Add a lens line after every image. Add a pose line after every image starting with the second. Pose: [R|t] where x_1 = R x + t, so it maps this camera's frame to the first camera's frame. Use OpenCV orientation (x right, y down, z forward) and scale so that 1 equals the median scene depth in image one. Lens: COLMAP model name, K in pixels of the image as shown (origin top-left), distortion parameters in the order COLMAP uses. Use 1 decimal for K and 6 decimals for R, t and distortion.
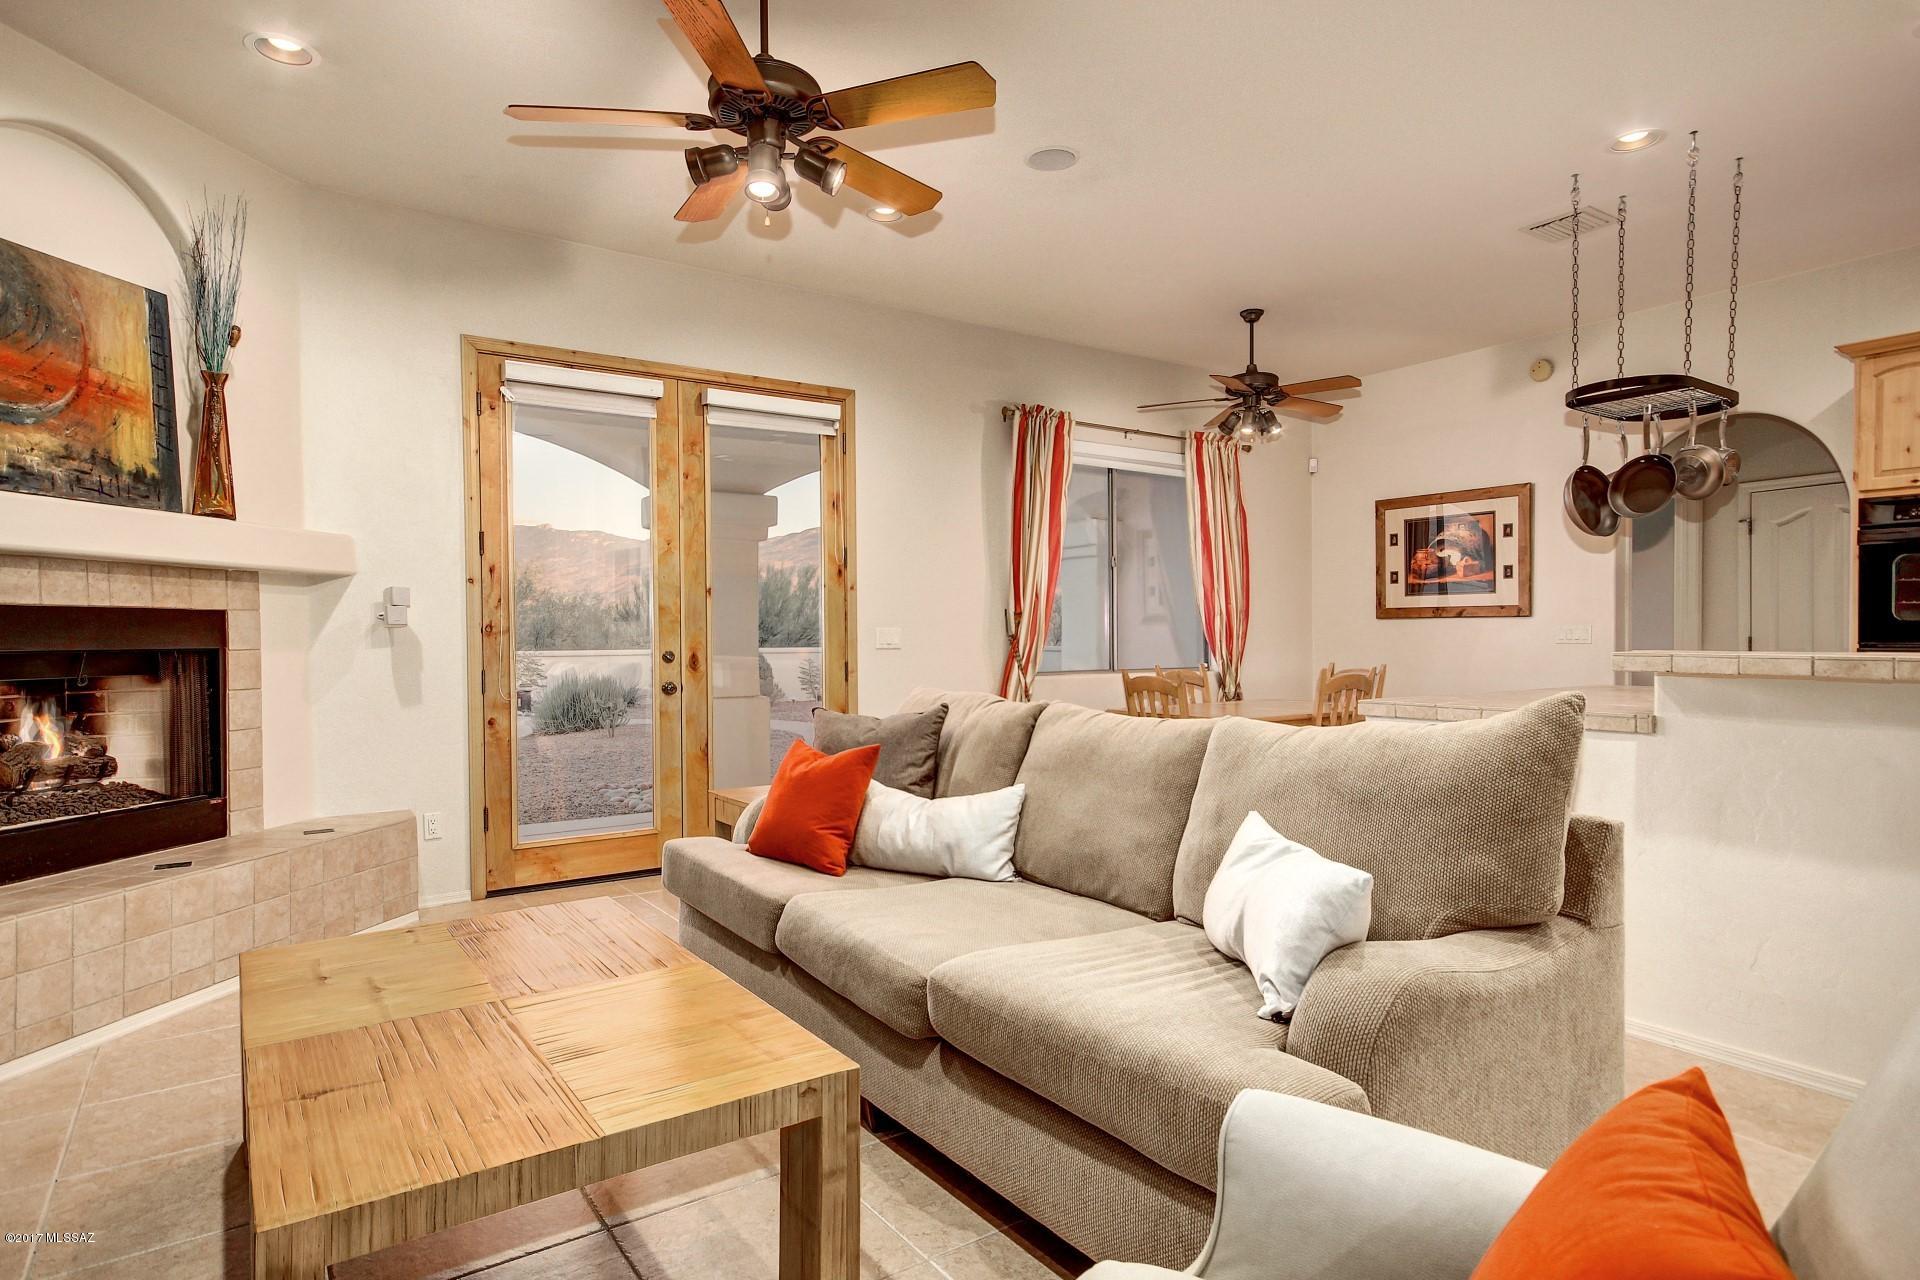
lens RADIAL K [[1065.8, 0, 970.5], [0, 1065.8, 653.9], [0, 0, 1]] dist [0.009352, 0.004067]
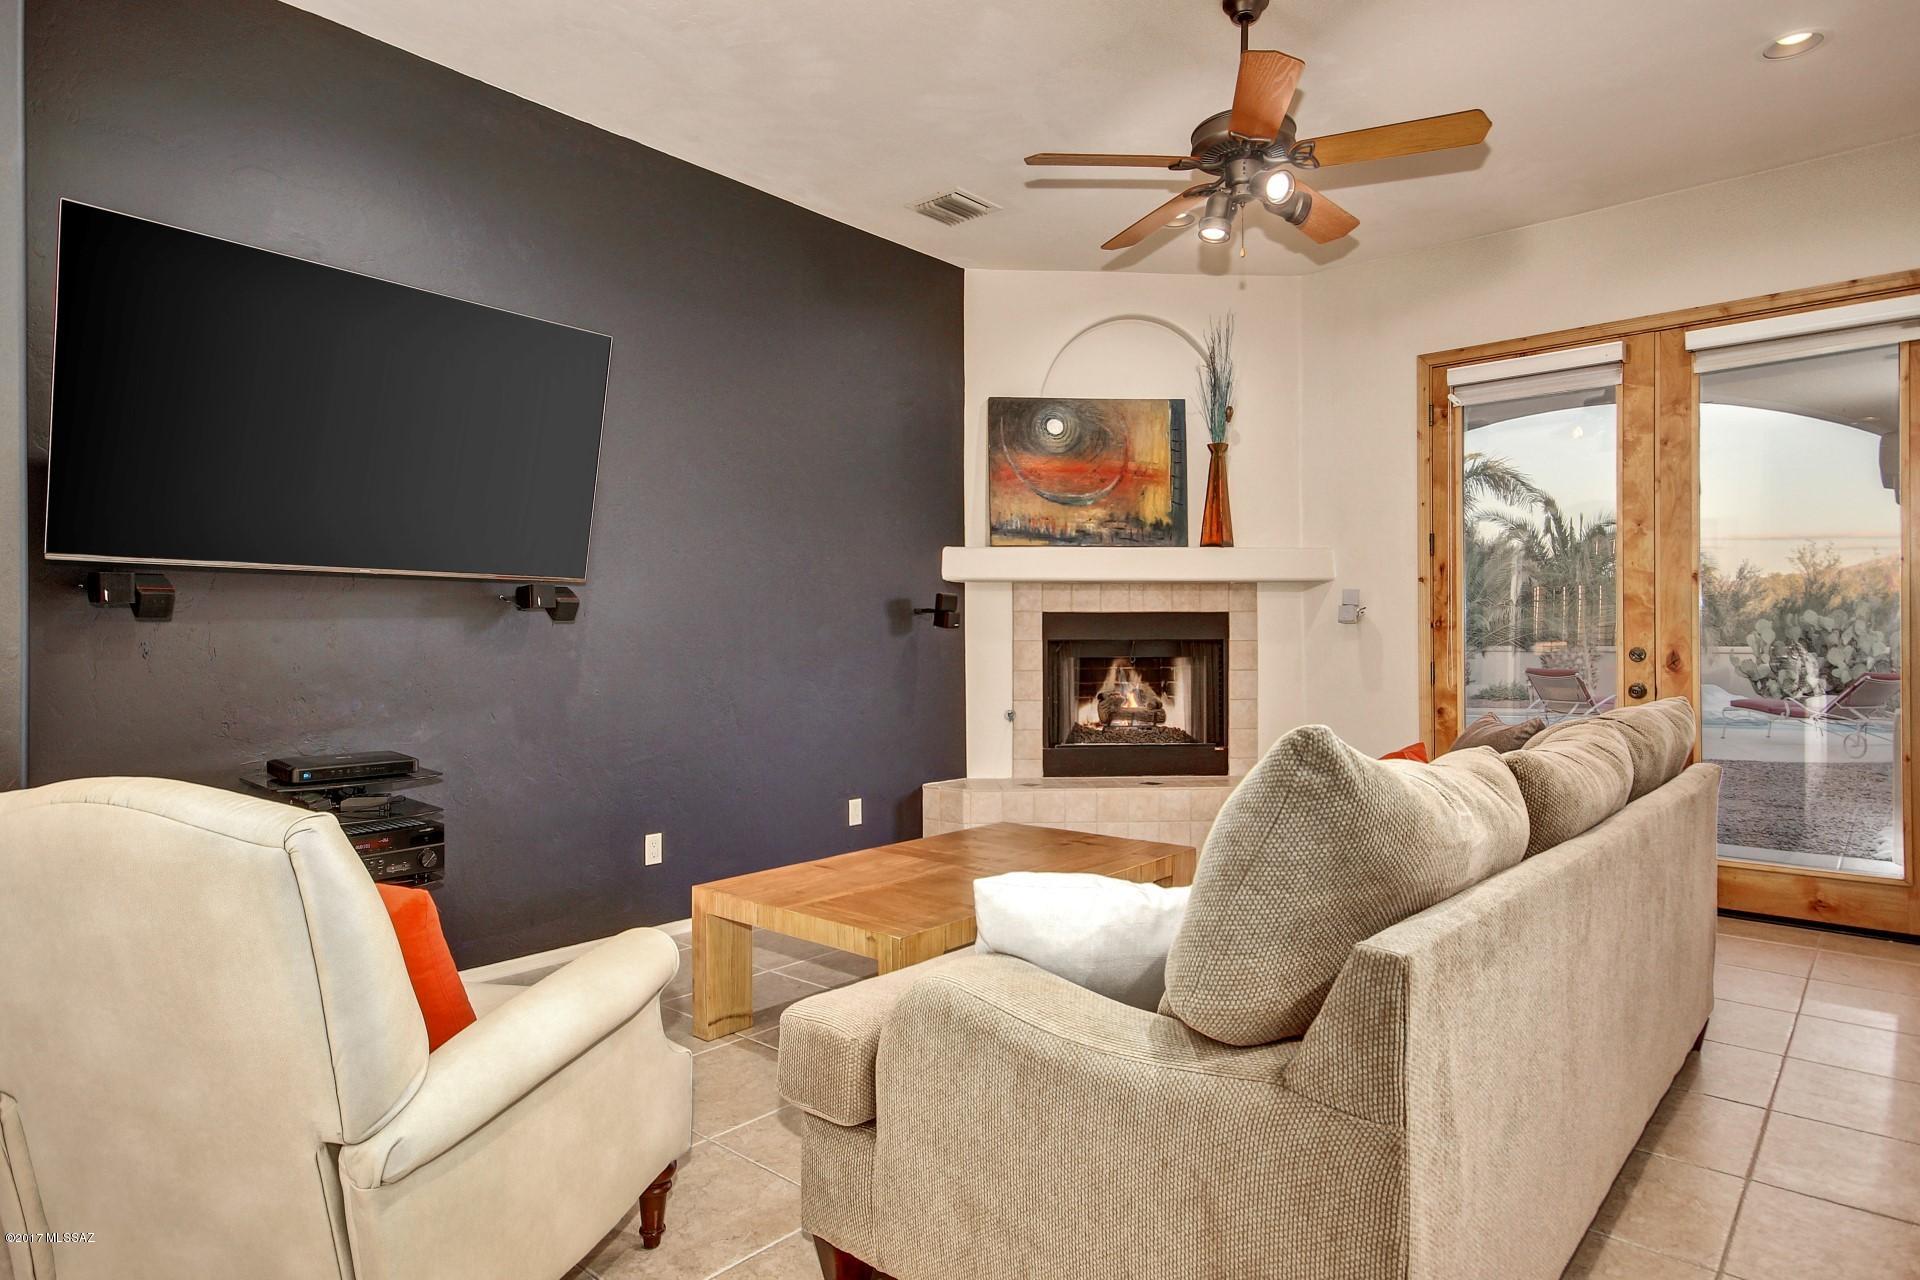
lens RADIAL K [[1065.8, 0, 959.2], [0, 1065.8, 639.0], [0, 0, 1]] dist [0.009352, 0.004067]
pose [[0.240650, 0.008043, -0.970579, 0.602954], [-0.014760, 0.999880, 0.004626, -0.007865], [0.970500, 0.013212, 0.240740, 0.354499]]
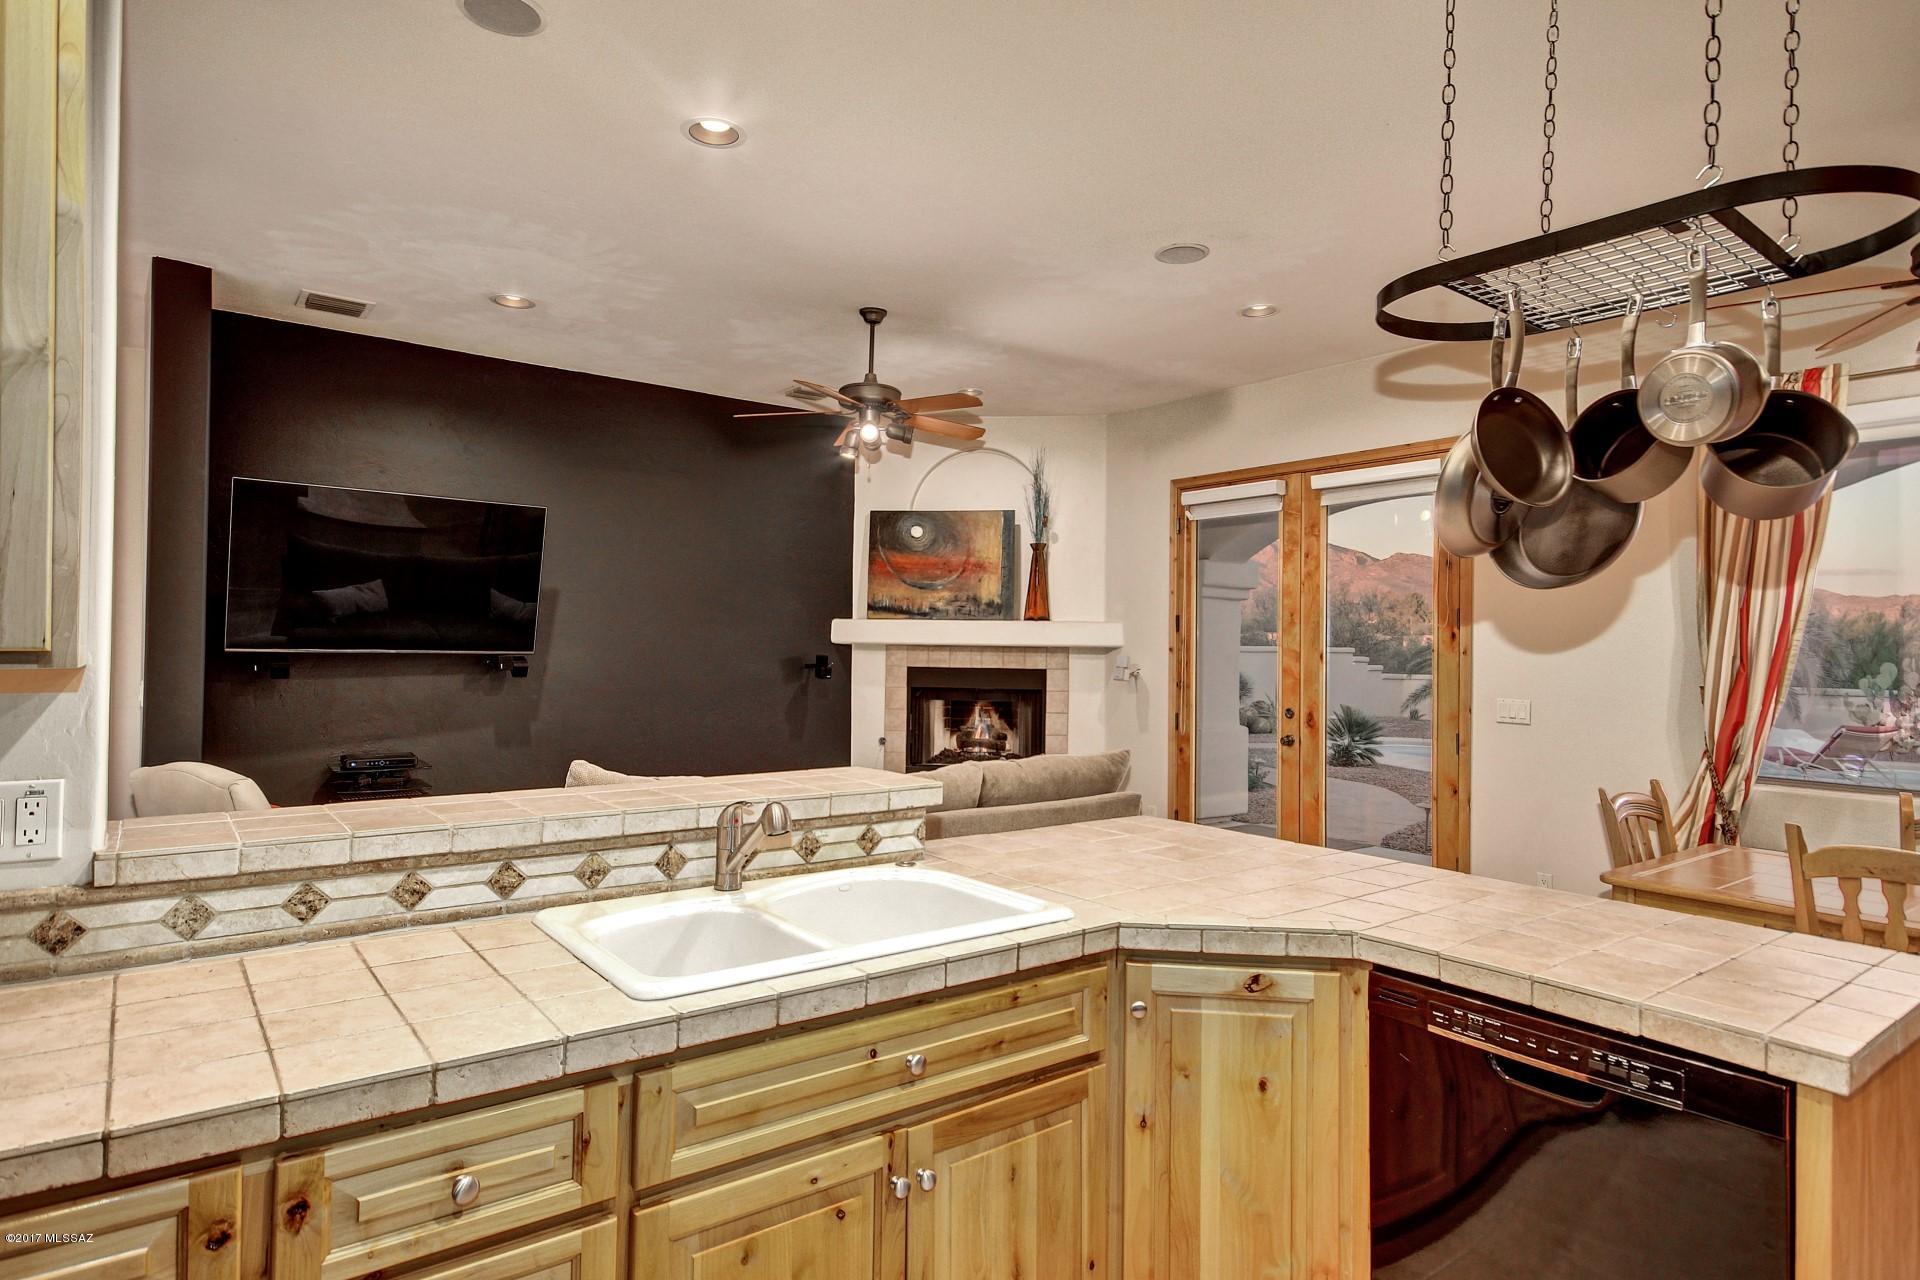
lens RADIAL K [[1065.8, 0, 948.9], [0, 1065.8, 641.4], [0, 0, 1]] dist [0.009352, 0.004067]
pose [[0.045707, 0.000820, -0.998955, 1.208714], [-0.031150, 0.999515, -0.000605, -0.088324], [0.998469, 0.031145, 0.045710, 0.802976]]
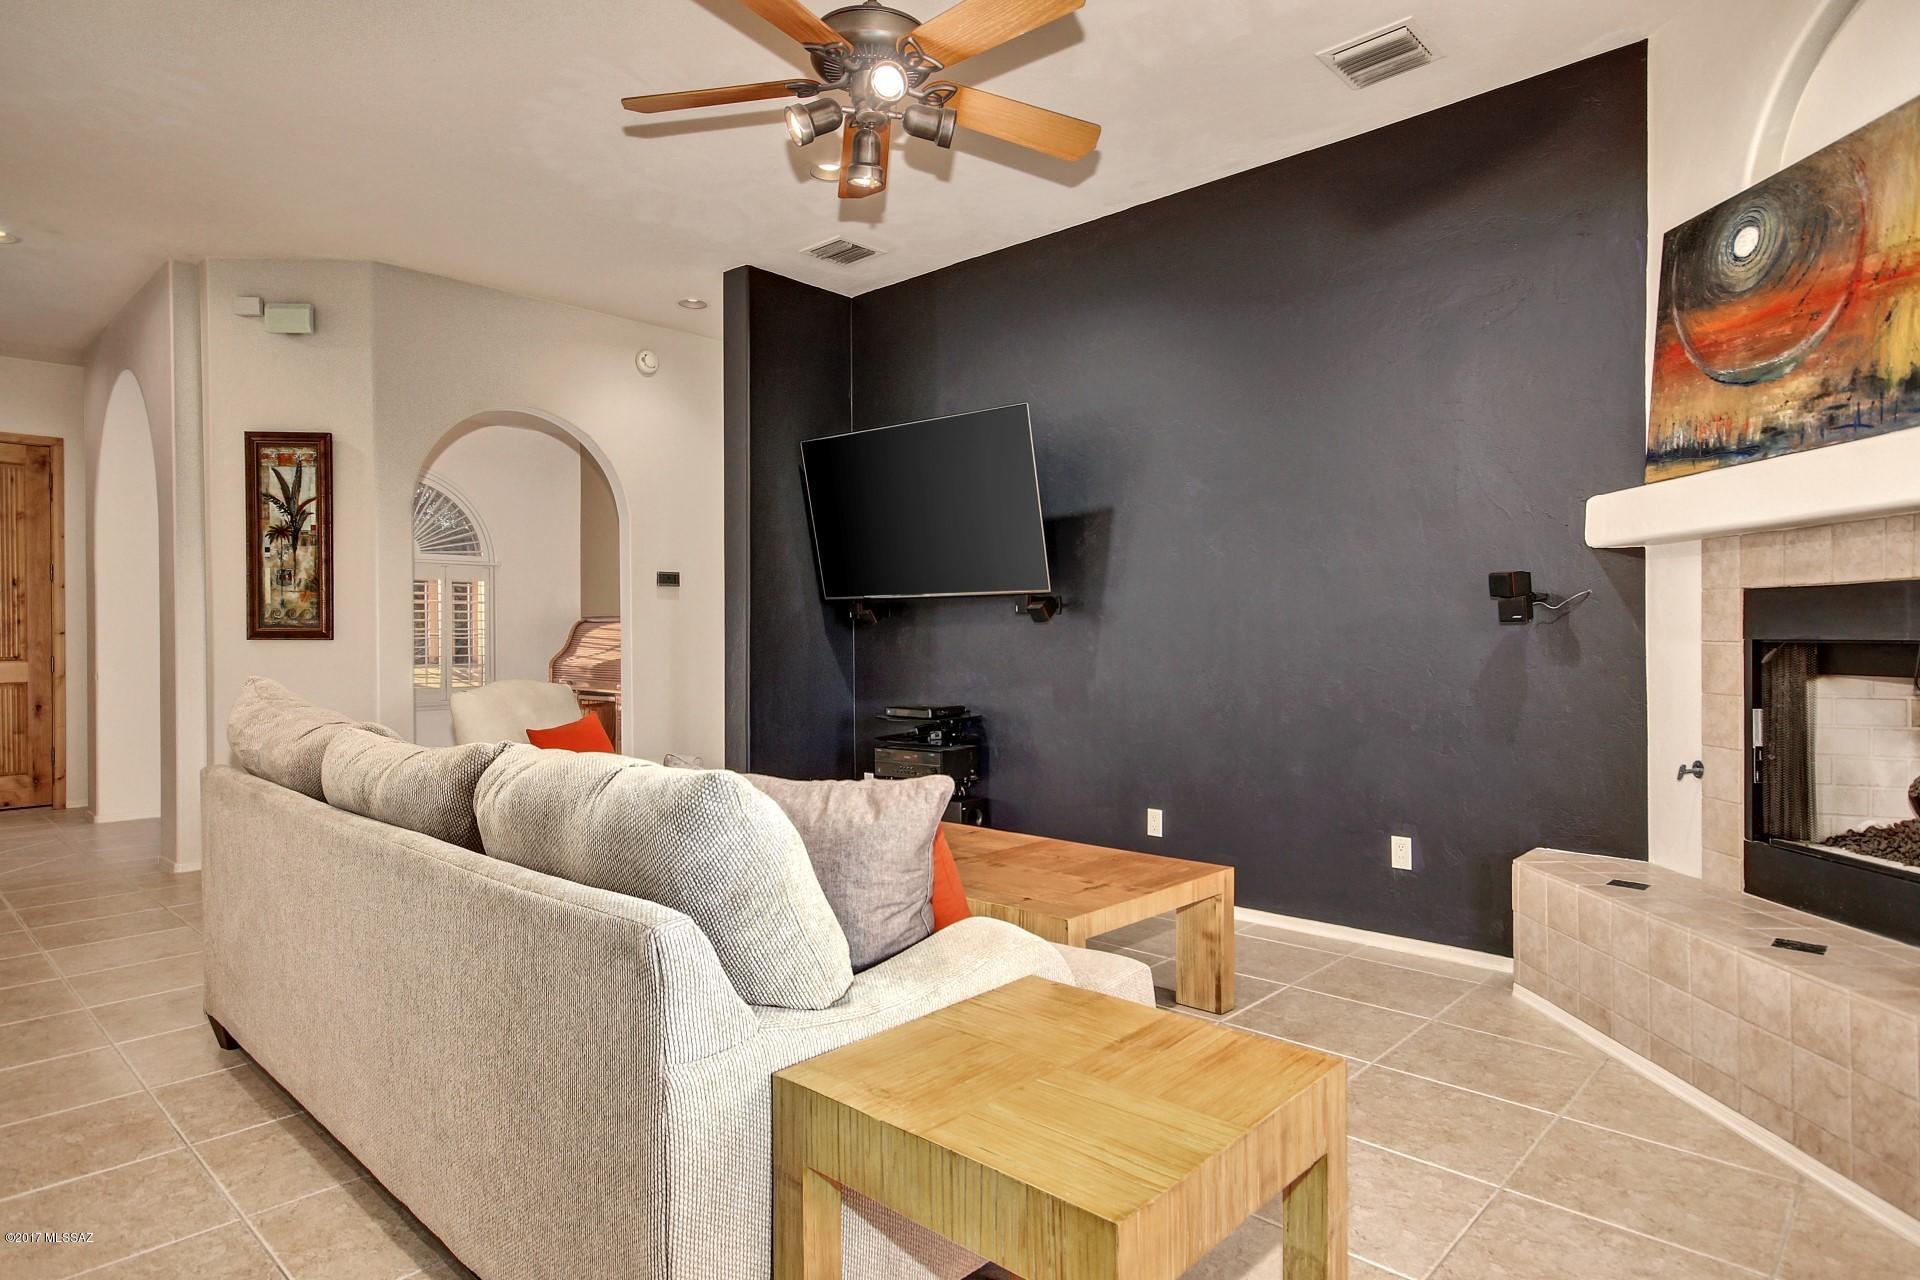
lens RADIAL K [[1065.8, 0, 998.9], [0, 1065.8, 644.5], [0, 0, 1]] dist [0.009352, 0.004067]
pose [[-0.971639, 0.012492, -0.236137, -0.059385], [0.006755, 0.999662, 0.025090, -0.021745], [0.236371, 0.022784, -0.971396, 1.467167]]
